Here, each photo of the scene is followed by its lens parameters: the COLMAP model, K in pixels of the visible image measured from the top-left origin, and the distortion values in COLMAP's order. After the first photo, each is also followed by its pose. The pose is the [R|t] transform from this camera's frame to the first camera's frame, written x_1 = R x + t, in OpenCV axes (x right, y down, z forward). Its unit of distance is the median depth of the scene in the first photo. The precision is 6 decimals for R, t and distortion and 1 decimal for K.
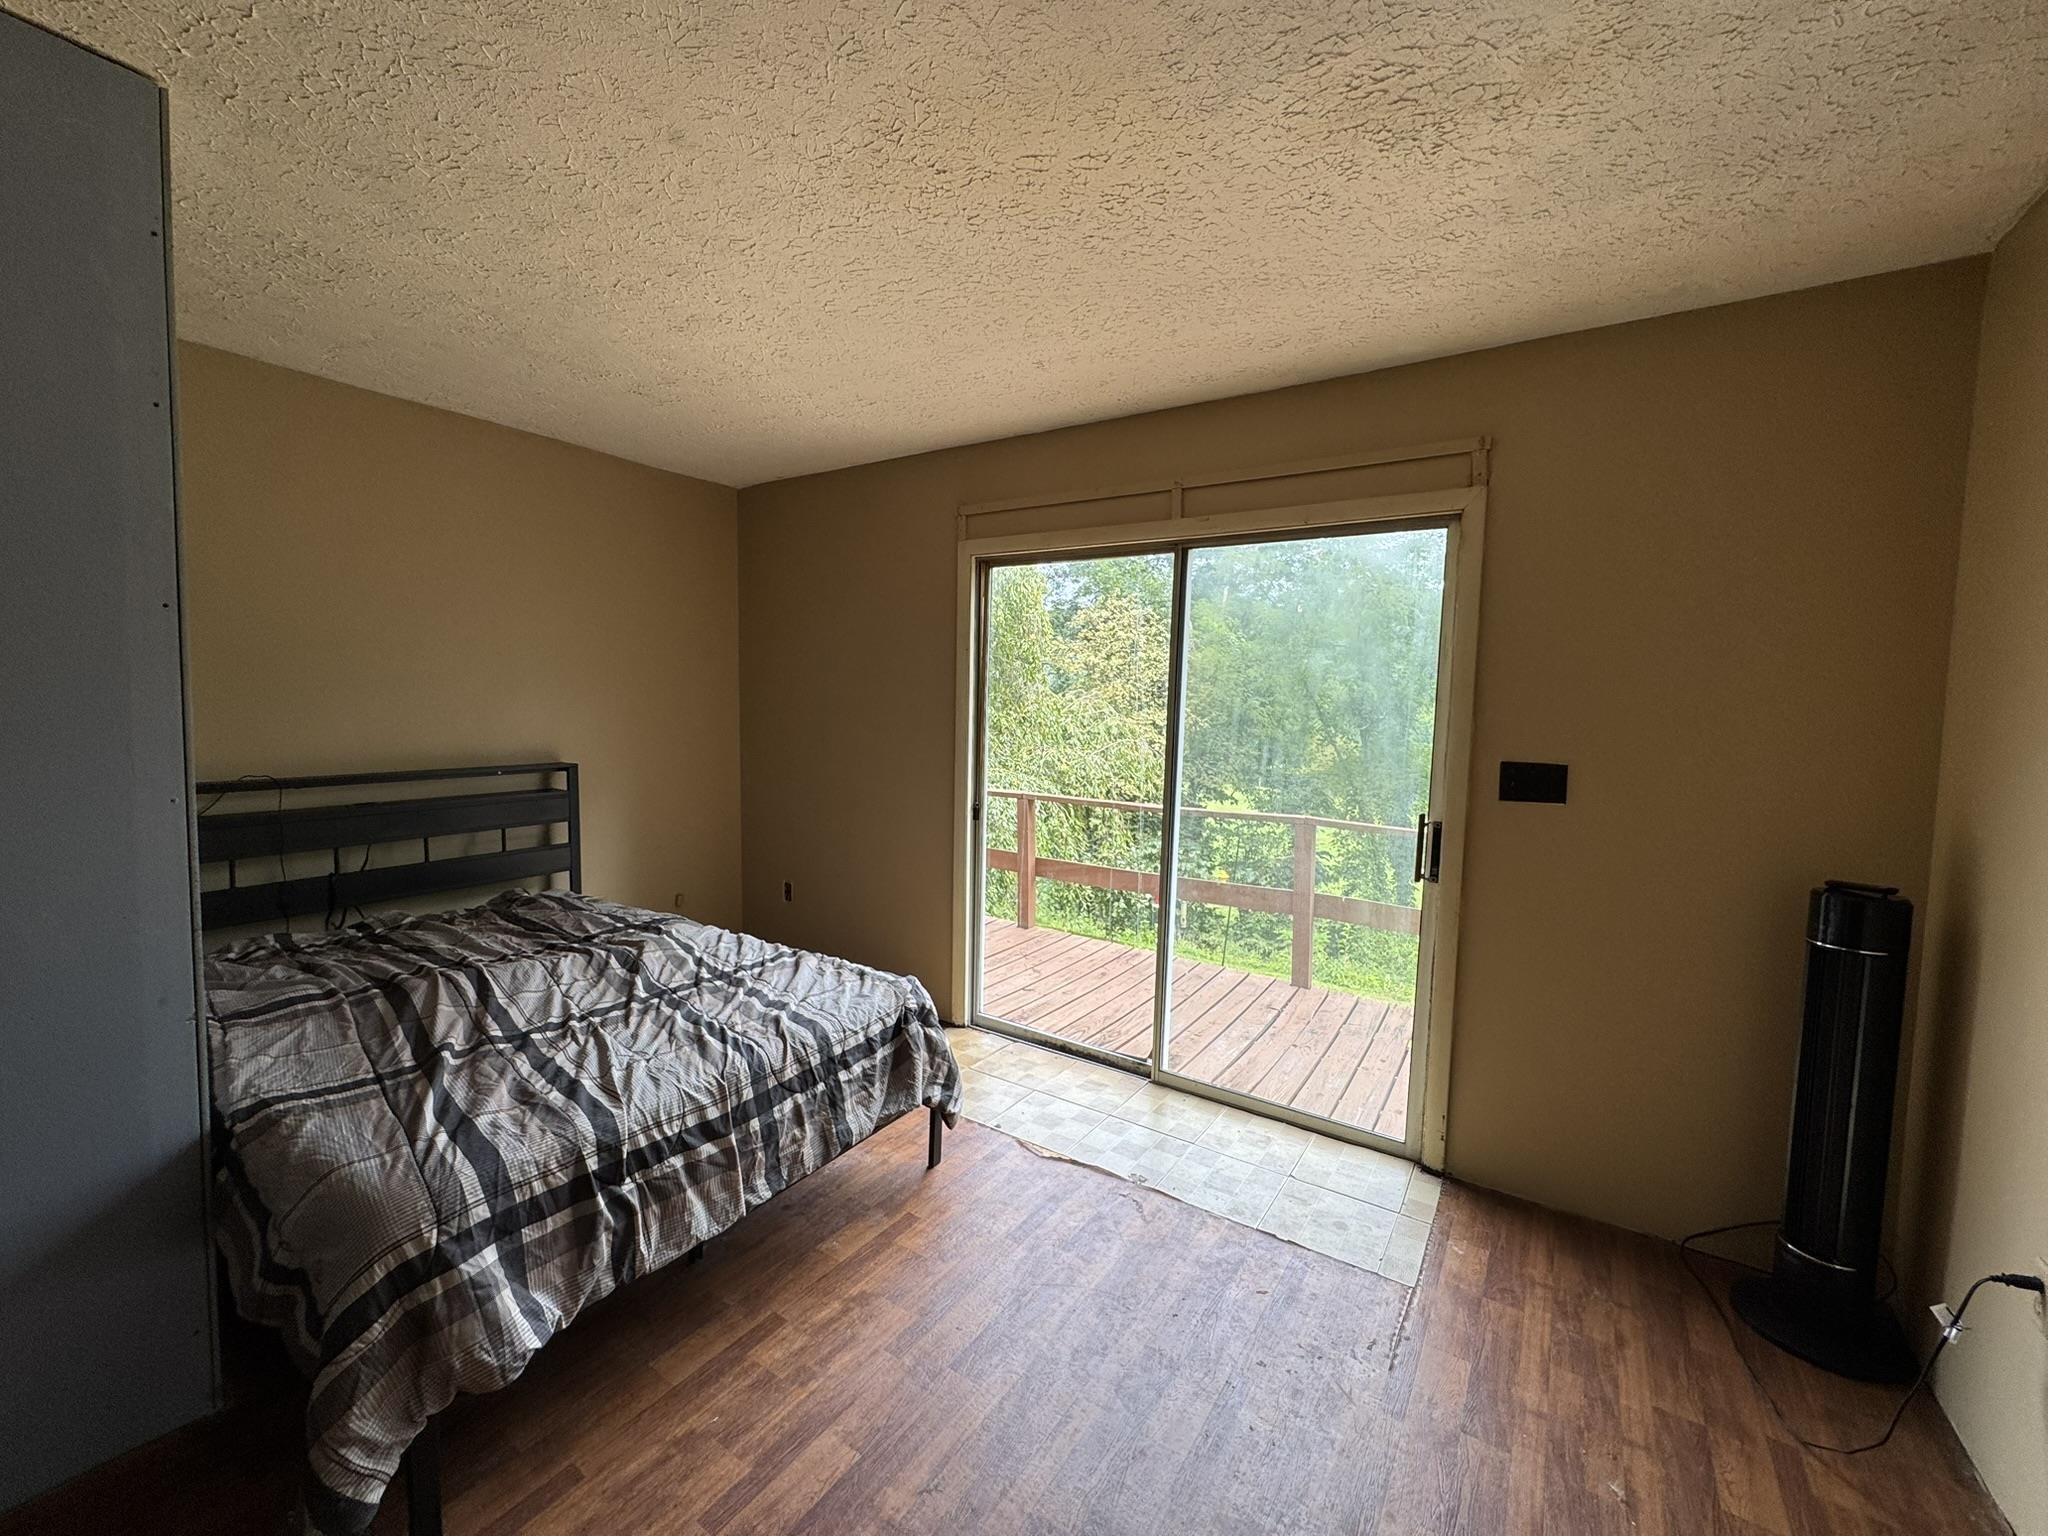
lens RADIAL K [[820.6, 0, 1026.6], [0, 820.6, 766.9], [0, 0, 1]] dist [0.001980, 0.000097]
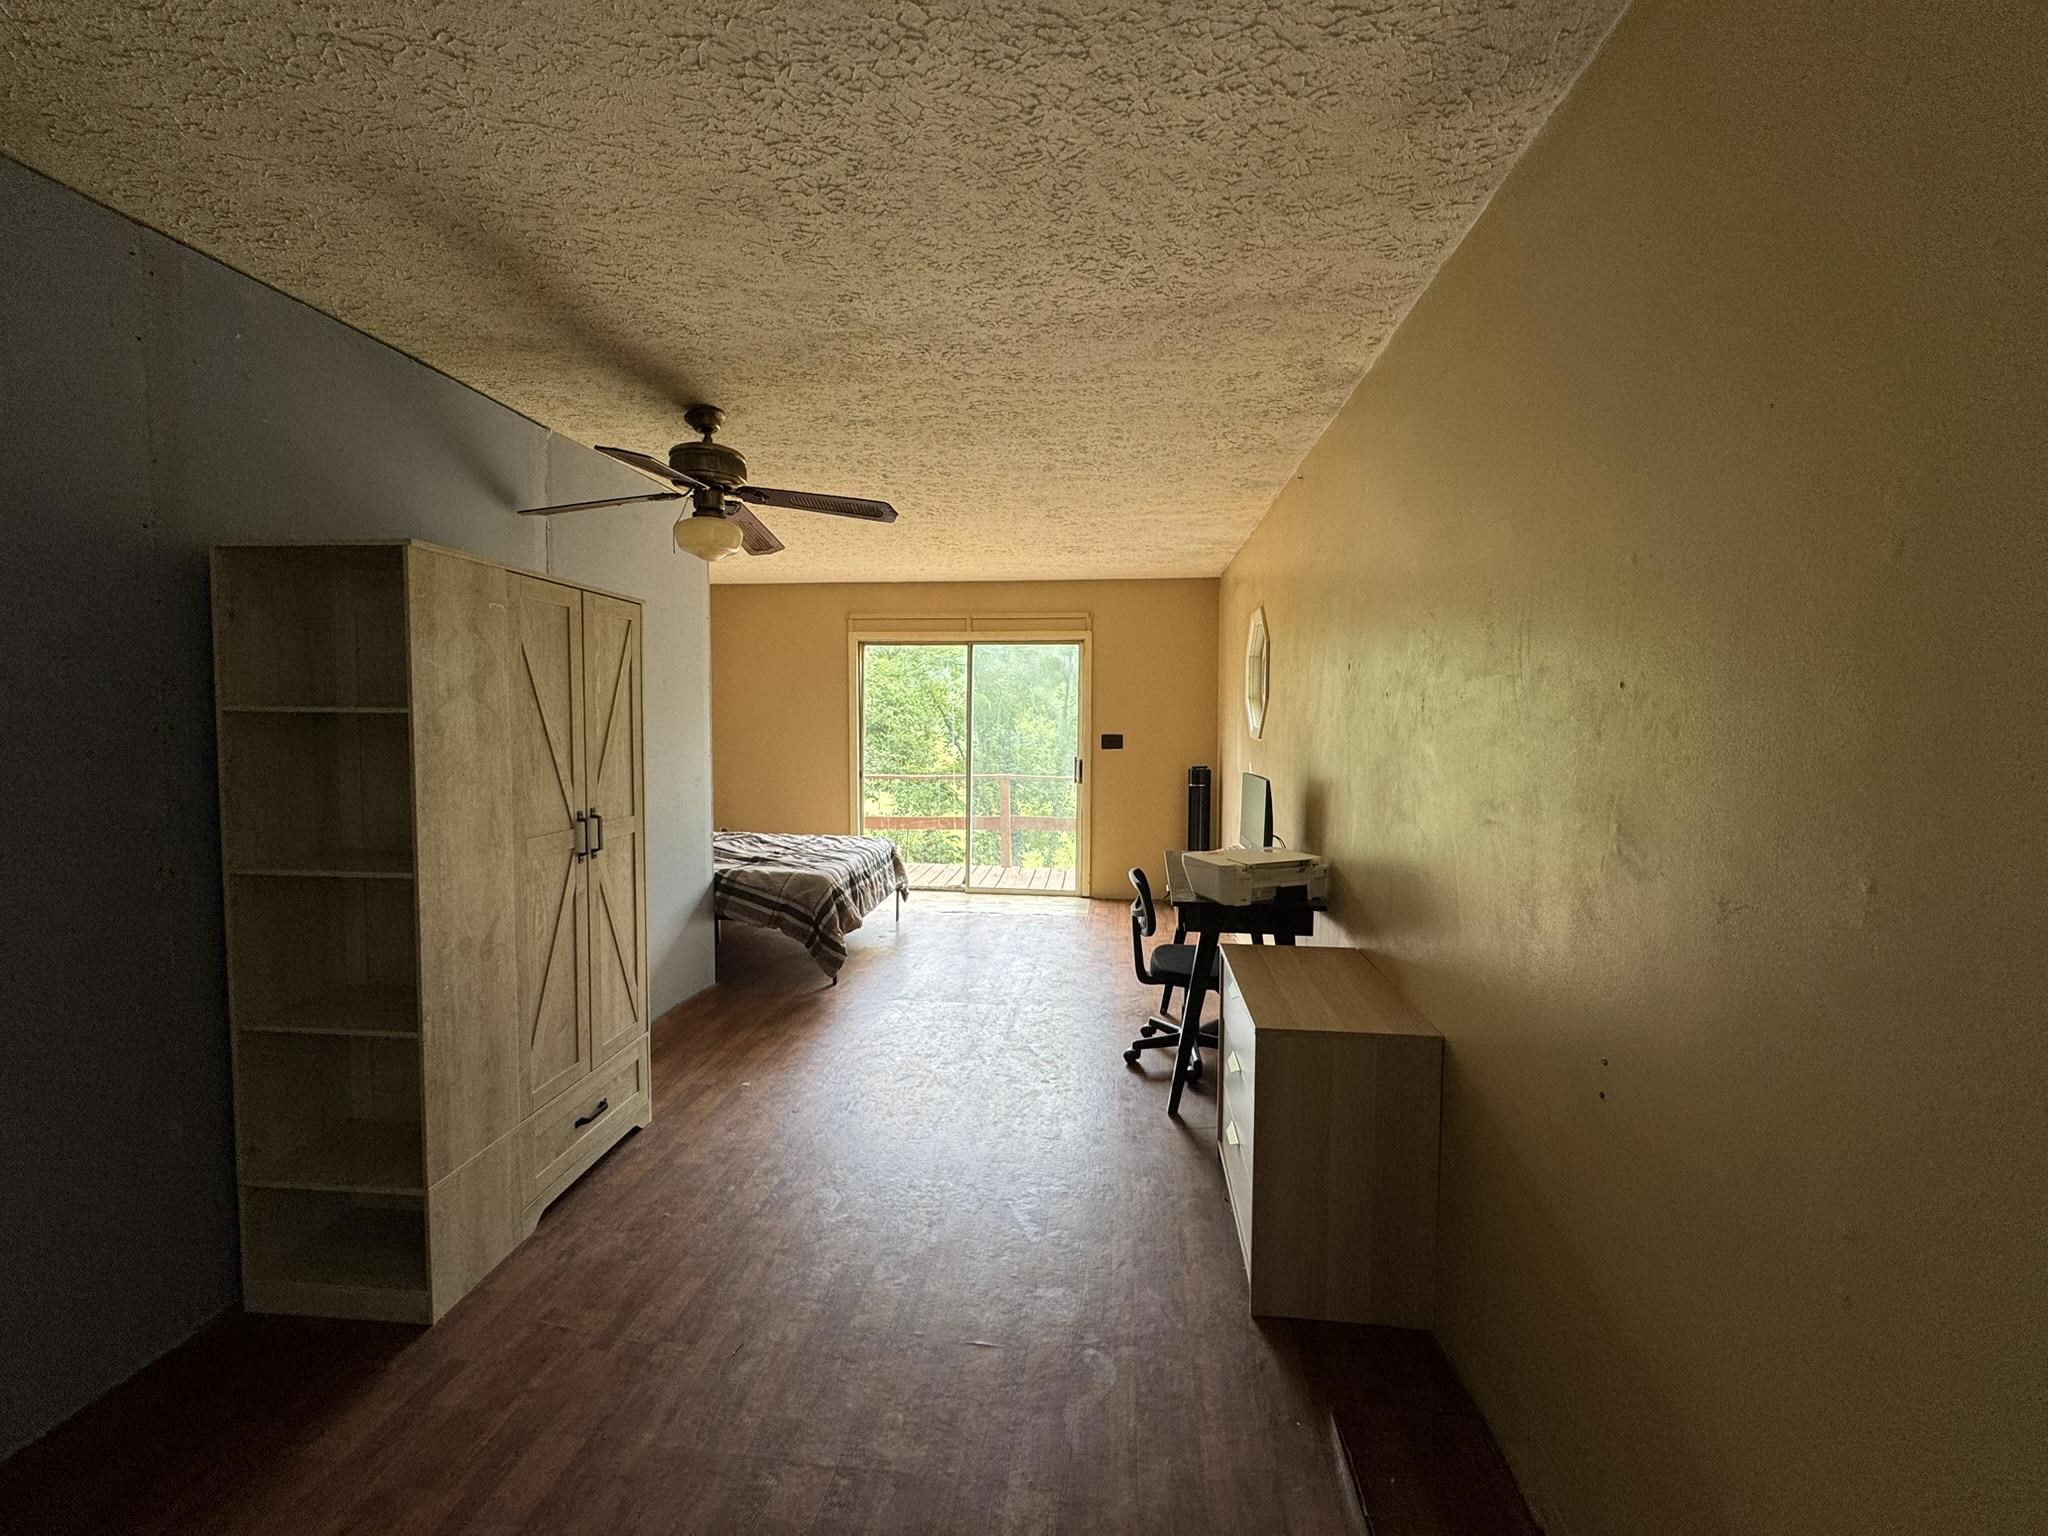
lens RADIAL K [[820.6, 0, 1025.0], [0, 820.6, 762.7], [0, 0, 1]] dist [0.001980, 0.000097]
pose [[0.890240, -0.044371, 0.453325, -0.781144], [0.051923, 0.998642, -0.004221, 0.077094], [-0.452522, 0.027296, 0.891335, -1.148586]]
